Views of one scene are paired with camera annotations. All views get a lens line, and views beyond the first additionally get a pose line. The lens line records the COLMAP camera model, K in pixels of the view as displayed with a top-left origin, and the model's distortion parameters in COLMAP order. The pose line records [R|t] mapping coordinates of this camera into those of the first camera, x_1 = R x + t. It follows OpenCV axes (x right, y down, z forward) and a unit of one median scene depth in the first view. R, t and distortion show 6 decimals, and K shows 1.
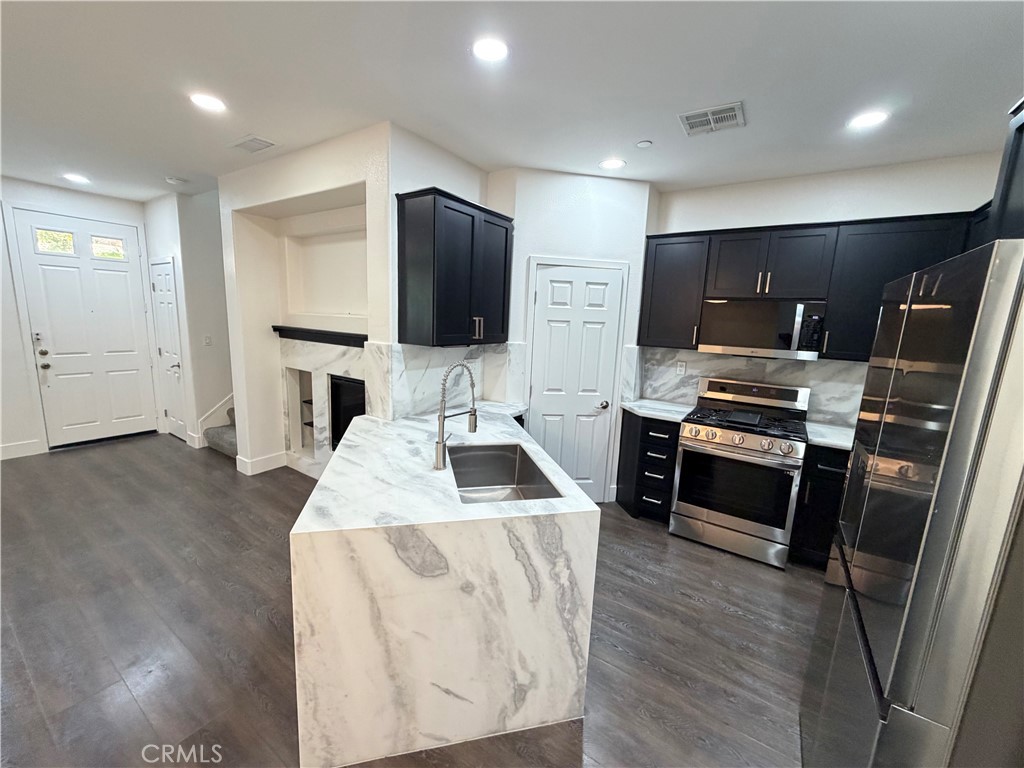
lens RADIAL K [[409.9, 0, 509.9], [0, 409.9, 384.0], [0, 0, 1]] dist [0.001113, -0.000254]
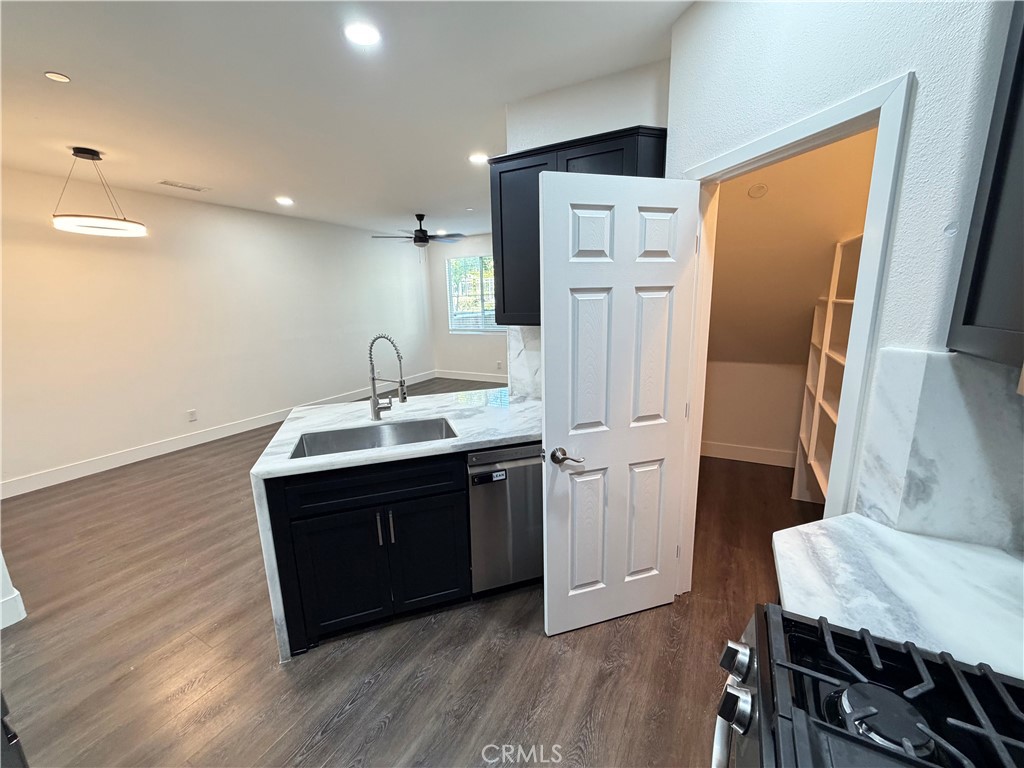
lens RADIAL K [[409.9, 0, 509.9], [0, 409.9, 384.0], [0, 0, 1]] dist [0.001113, -0.000254]
pose [[0.075705, 0.151534, -0.985549, 0.747298], [-0.132872, 0.981104, 0.140644, -0.088275], [0.988238, 0.120304, 0.094409, 0.899036]]
